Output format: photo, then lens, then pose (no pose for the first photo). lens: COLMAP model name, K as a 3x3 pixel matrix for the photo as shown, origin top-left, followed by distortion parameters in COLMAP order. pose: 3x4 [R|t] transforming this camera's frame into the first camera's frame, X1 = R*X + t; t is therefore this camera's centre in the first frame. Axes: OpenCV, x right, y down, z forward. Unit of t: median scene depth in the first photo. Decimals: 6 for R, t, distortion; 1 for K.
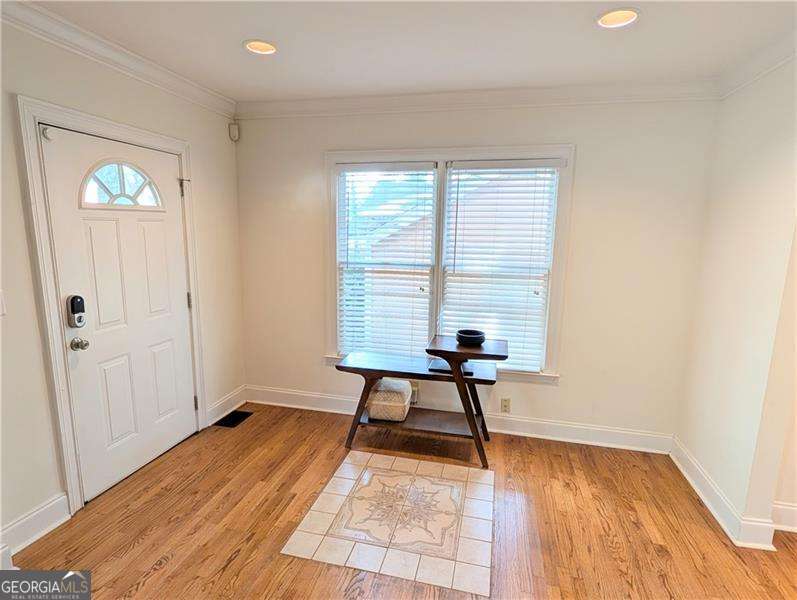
lens RADIAL K [[429.6, 0, 400.8], [0, 429.6, 301.0], [0, 0, 1]] dist [-0.001663, 0.002317]
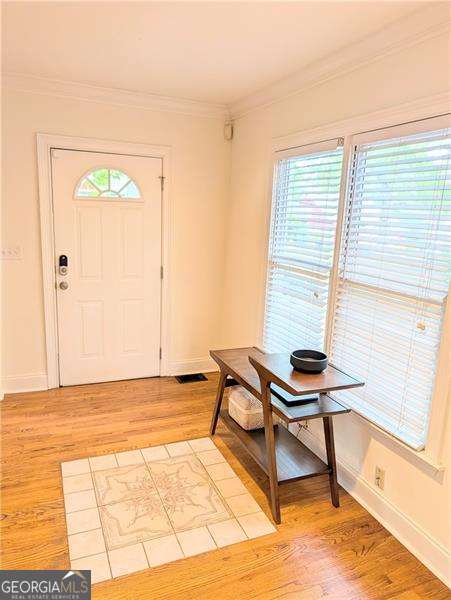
lens RADIAL K [[434.6, 0, 221.9], [0, 434.6, 300.6], [0, 0, 1]] dist [0.006260, -0.004294]
pose [[0.589687, 0.172630, -0.788967, 0.689967], [-0.168690, 0.981669, 0.088713, -0.068019], [0.789819, 0.080778, 0.607998, 0.391069]]
